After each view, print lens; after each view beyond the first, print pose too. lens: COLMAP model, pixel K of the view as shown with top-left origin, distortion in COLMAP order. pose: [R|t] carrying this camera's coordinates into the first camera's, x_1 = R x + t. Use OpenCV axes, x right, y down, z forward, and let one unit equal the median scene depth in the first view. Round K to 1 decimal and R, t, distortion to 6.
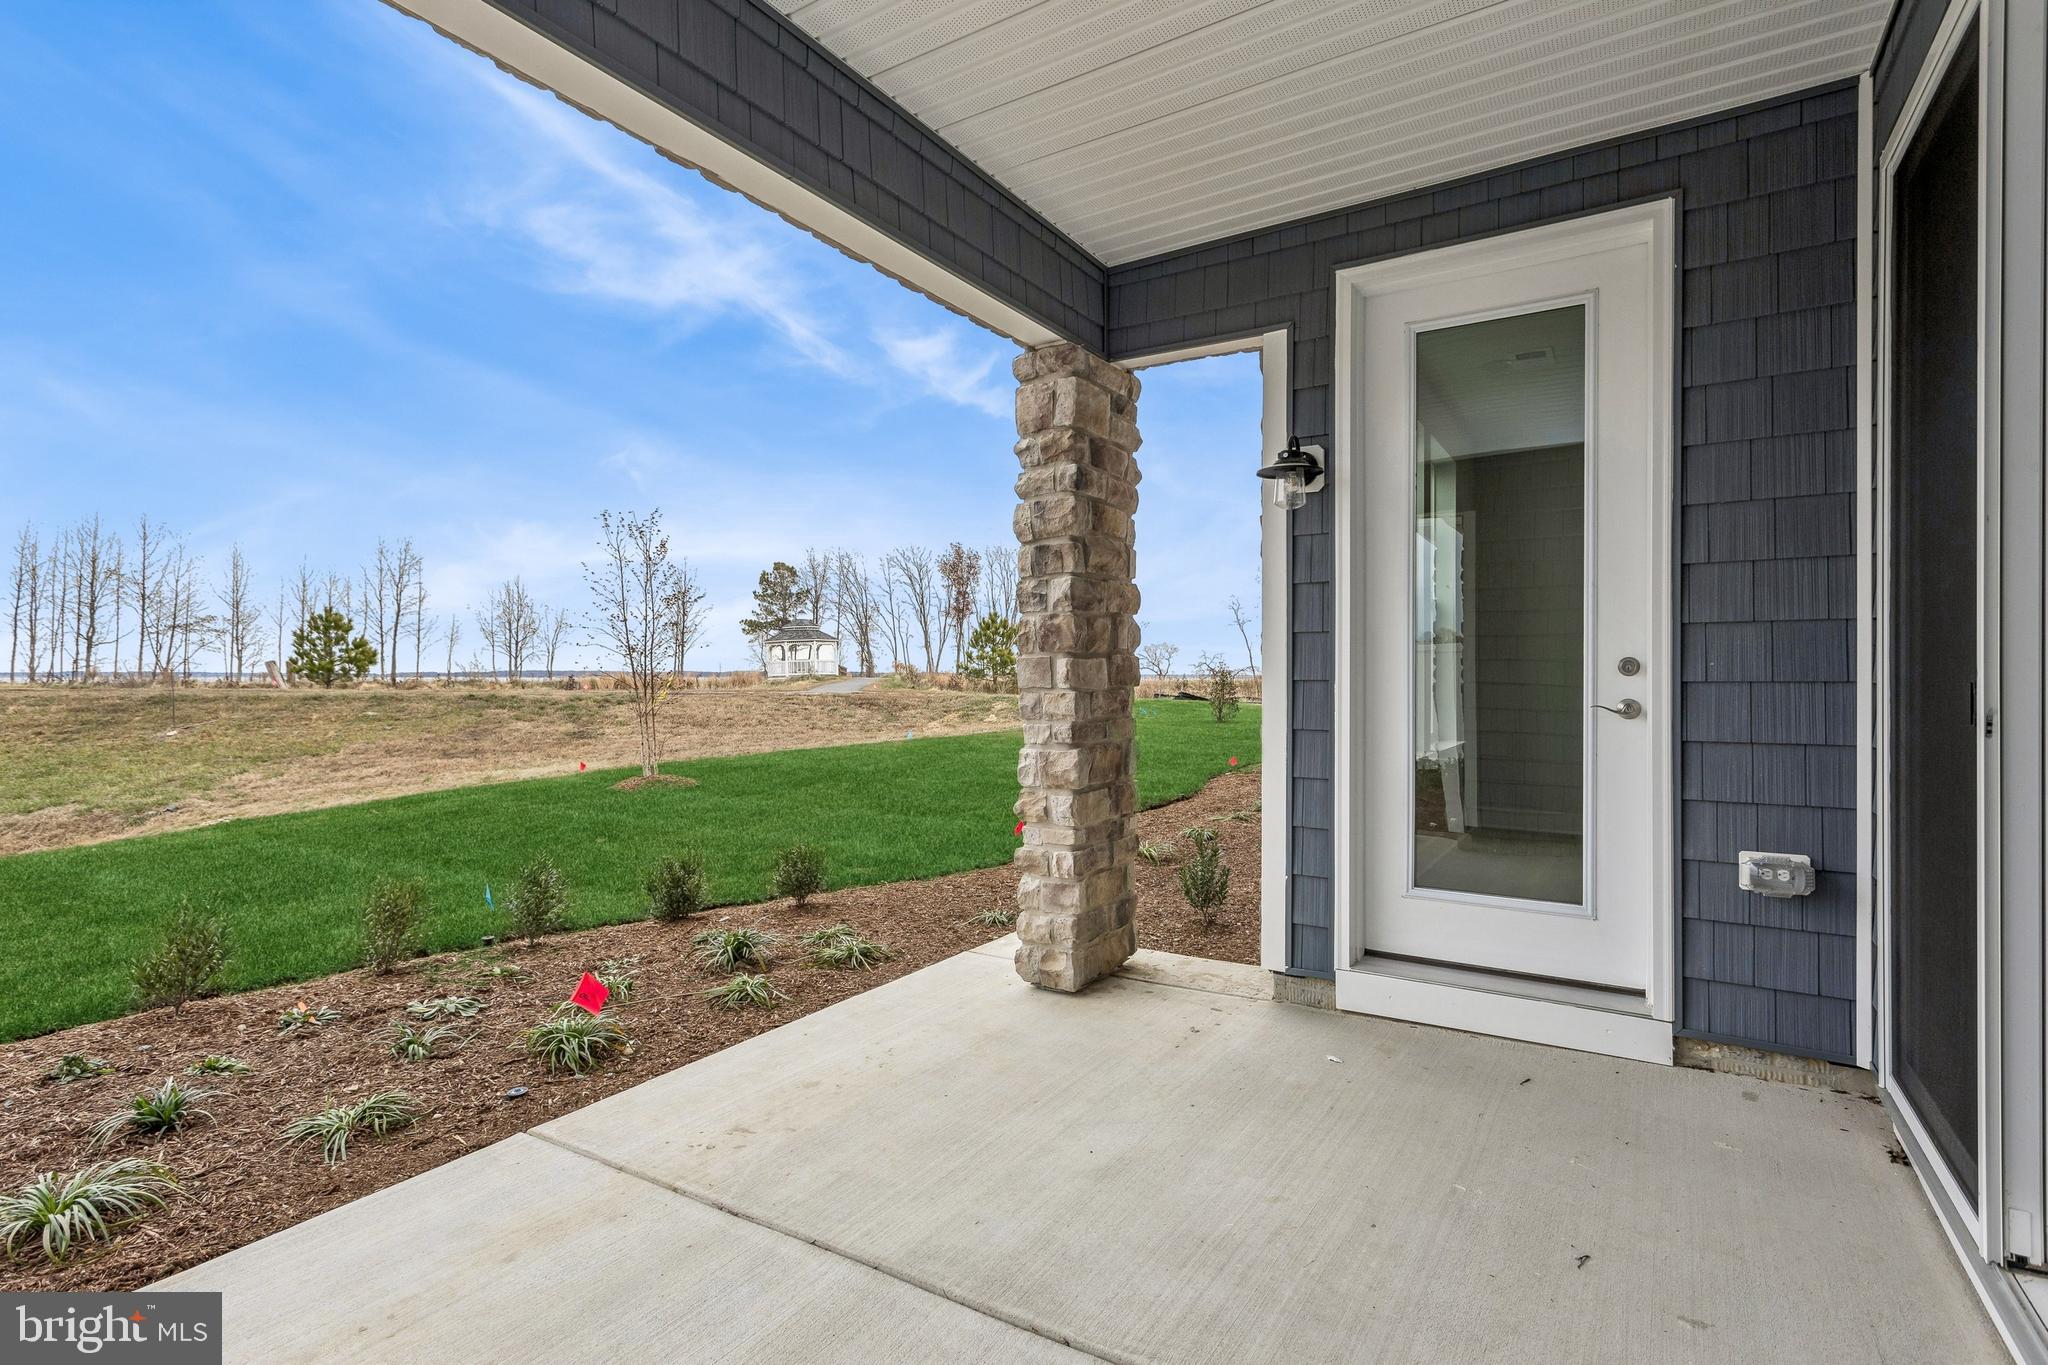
lens RADIAL K [[968.3, 0, 1024.0], [0, 968.3, 682.5], [0, 0, 1]] dist [-0.009695, 0.000282]
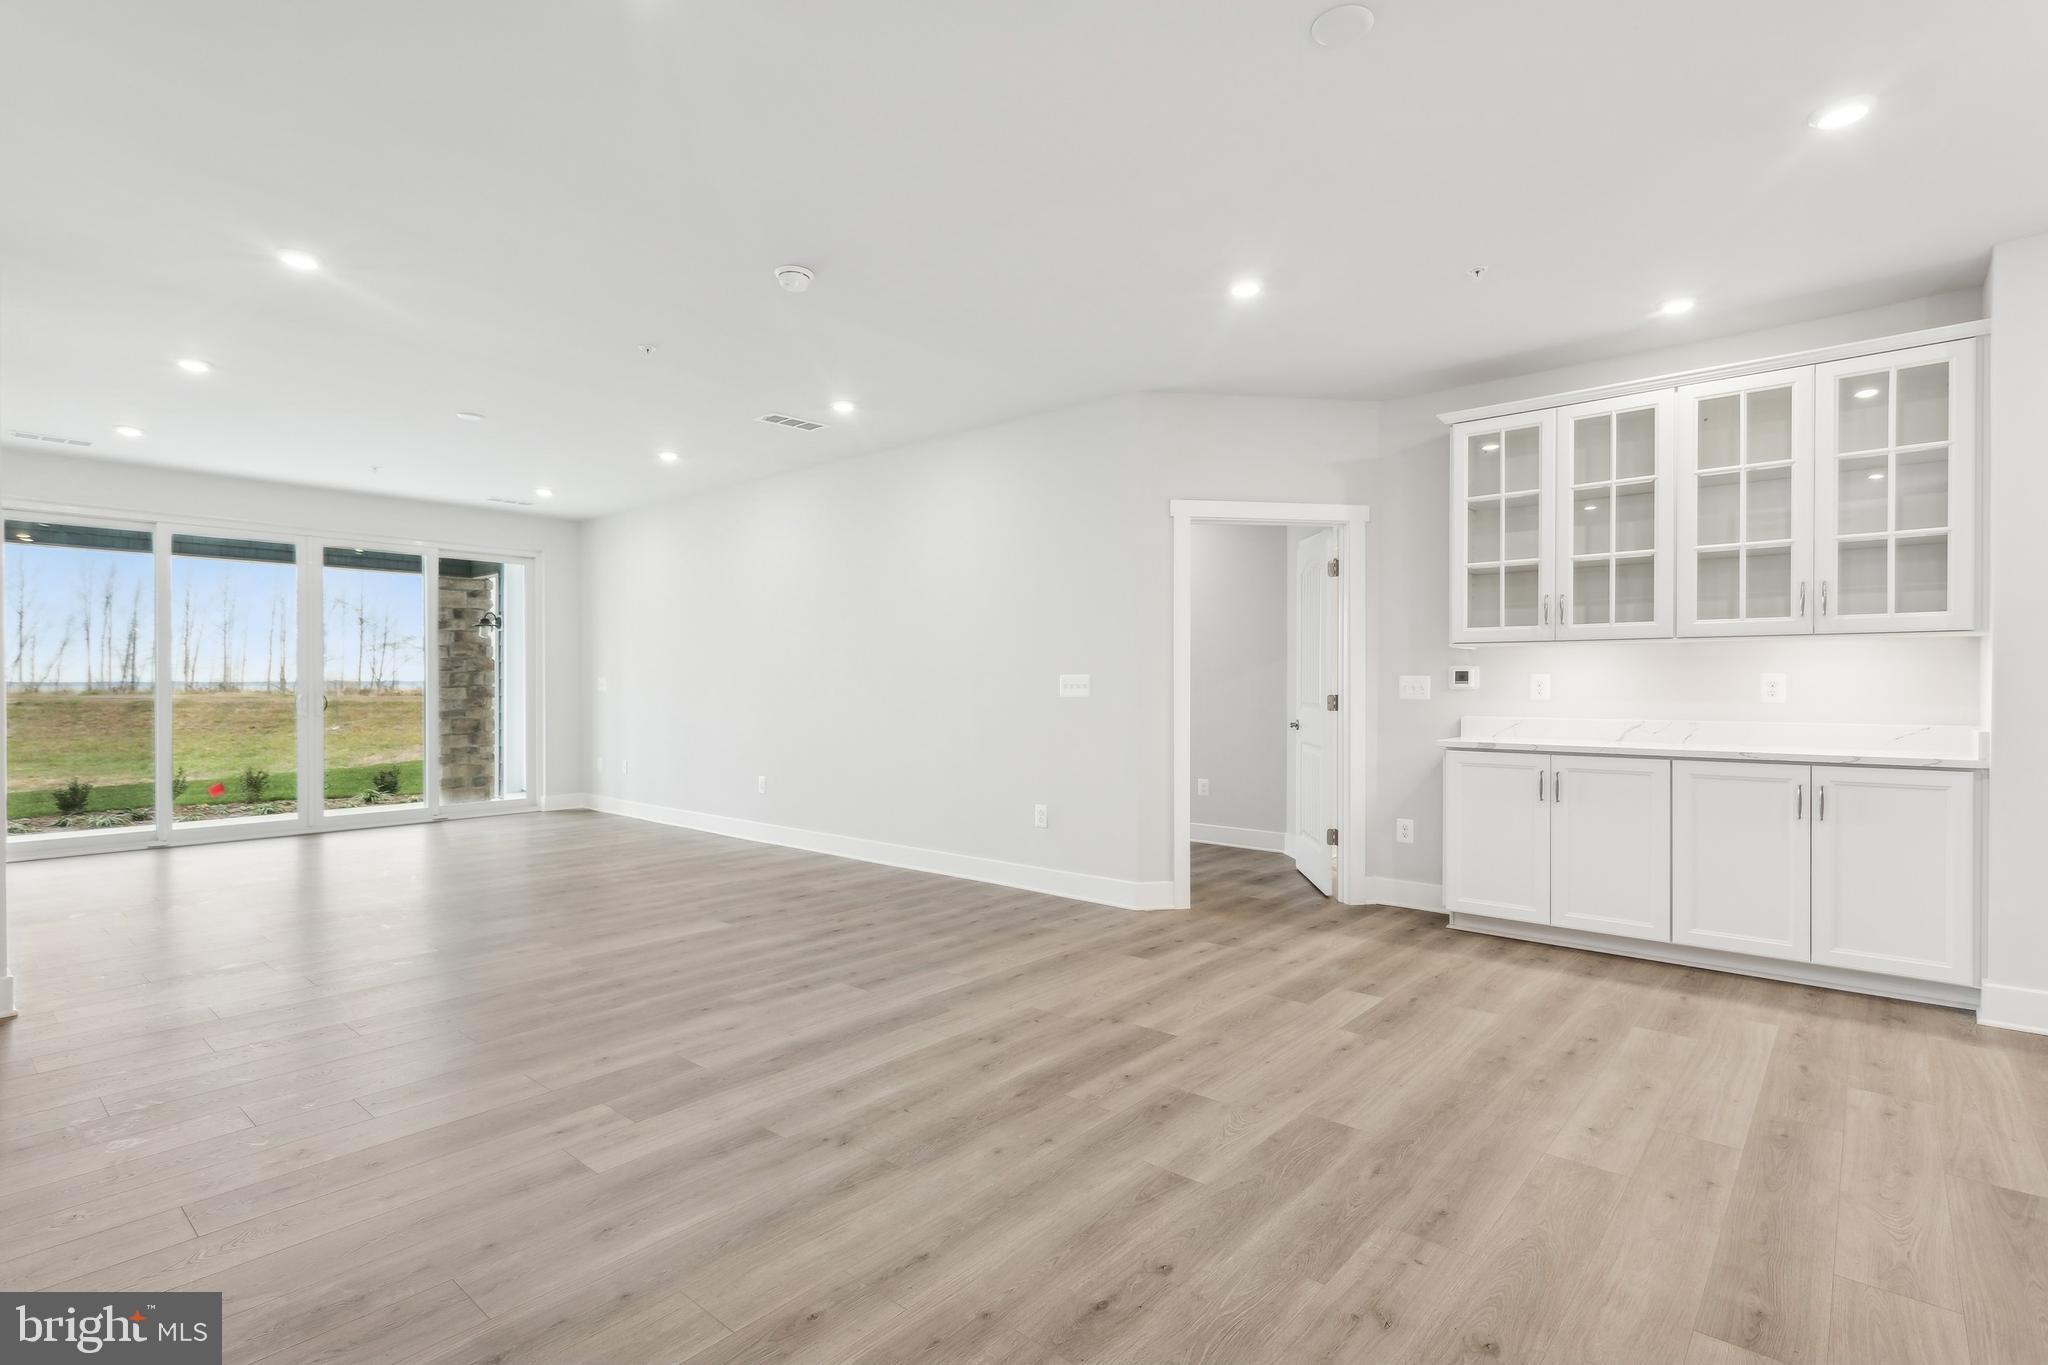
lens RADIAL K [[993.0, 0, 1031.2], [0, 993.0, 679.0], [0, 0, 1]] dist [0.001372, 0.000639]
pose [[0.984850, -0.003957, -0.173363, 2.480531], [0.002447, 0.999957, -0.008923, -0.023353], [0.173391, 0.008364, 0.984818, -1.720978]]
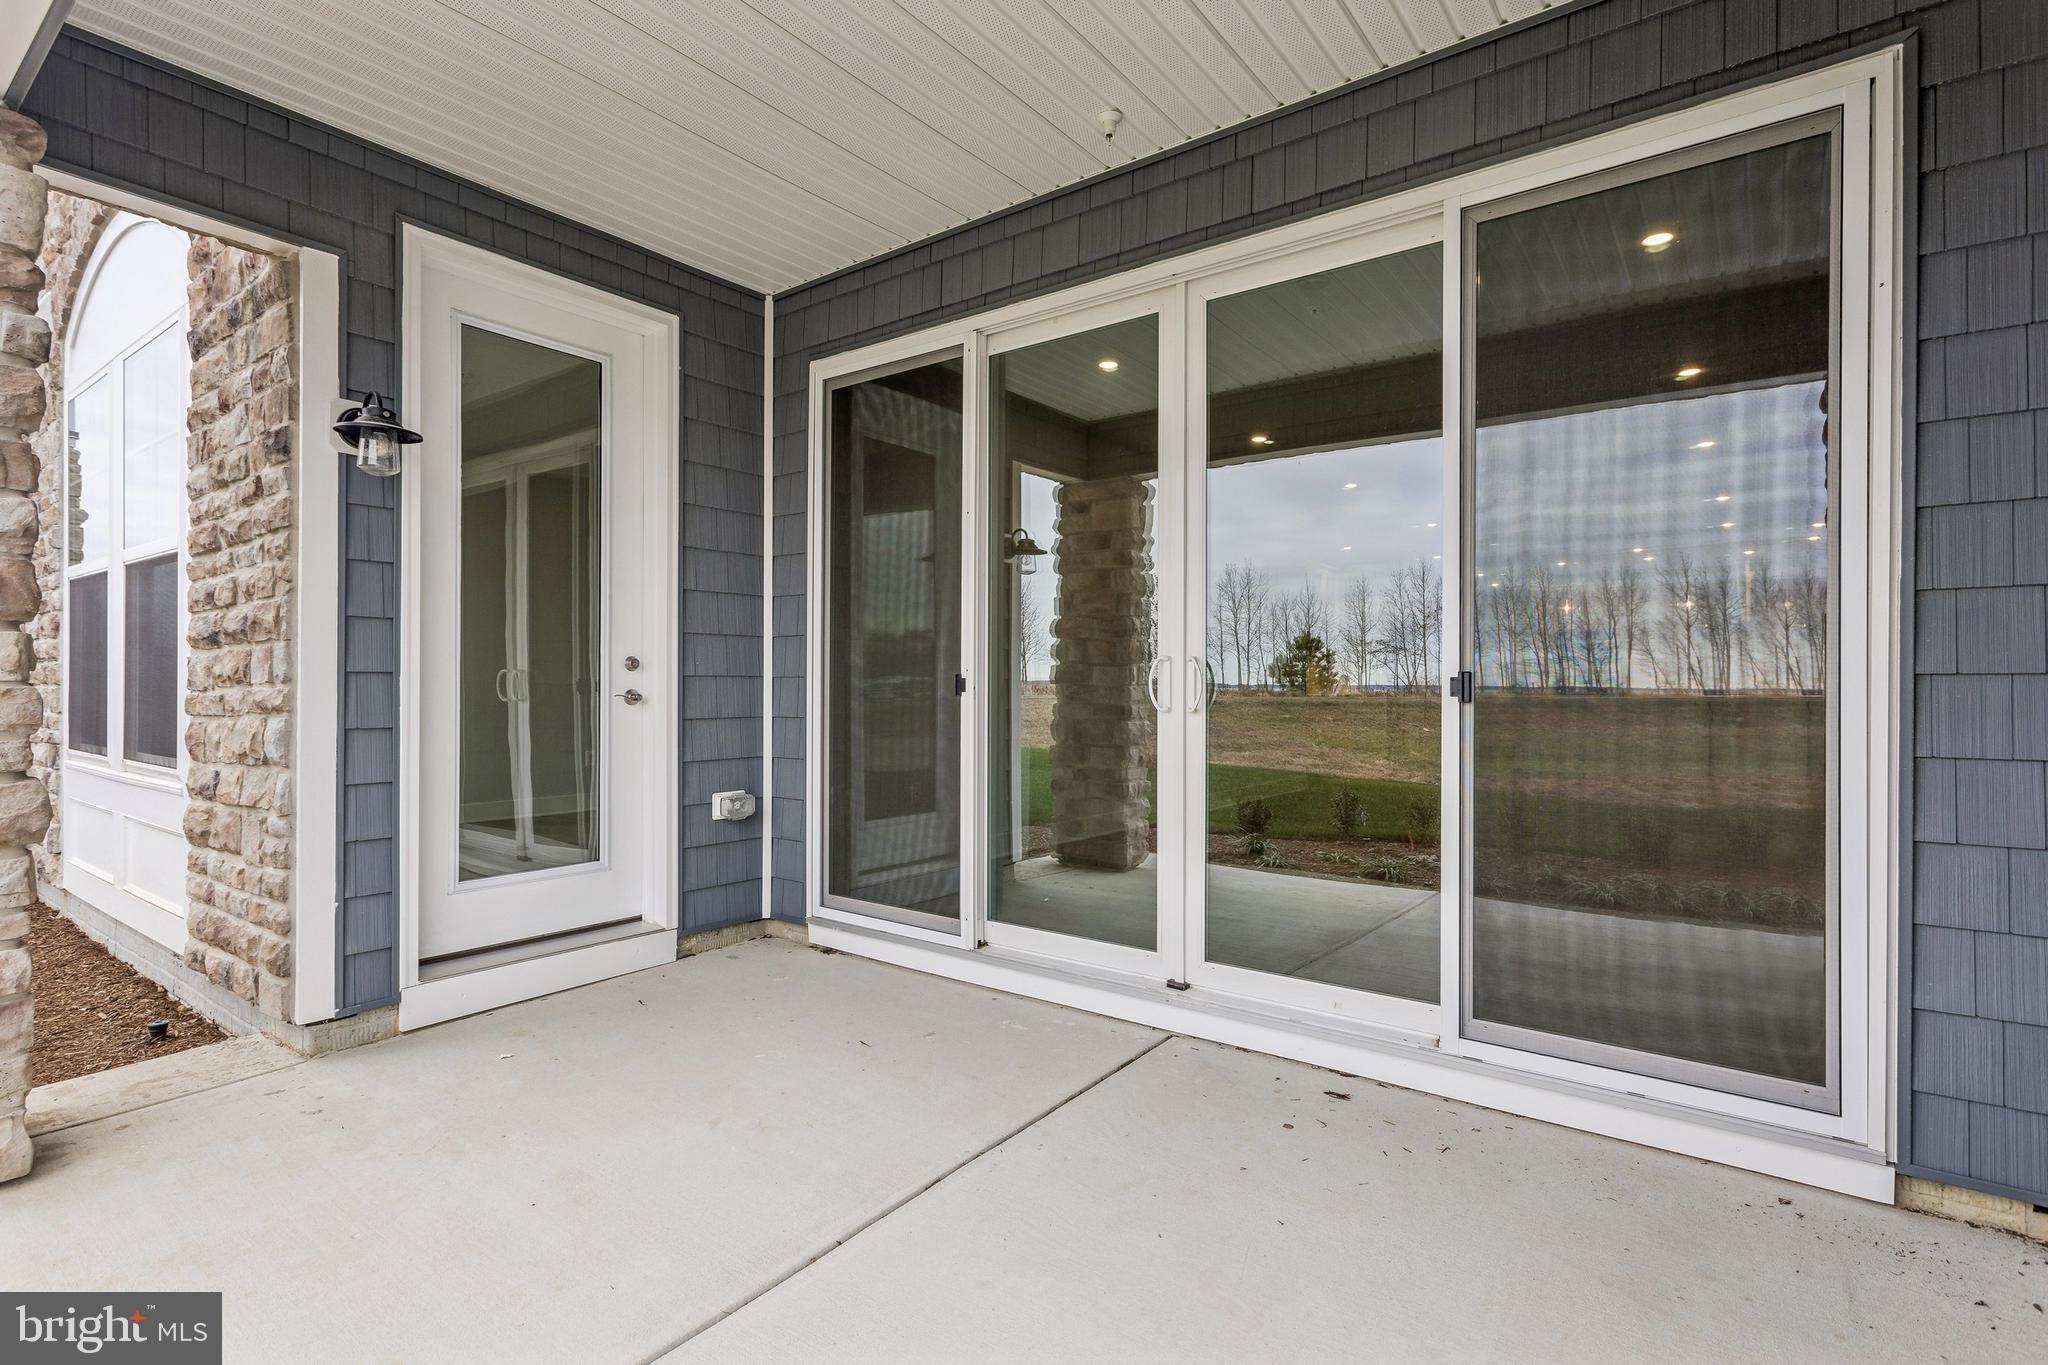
lens RADIAL K [[993.0, 0, 1031.2], [0, 993.0, 679.0], [0, 0, 1]] dist [0.001372, 0.000639]
pose [[0.070035, -0.002359, 0.997542, -0.588729], [-0.007473, 0.999968, 0.002890, -0.003805], [-0.997517, -0.007657, 0.070015, 0.352388]]
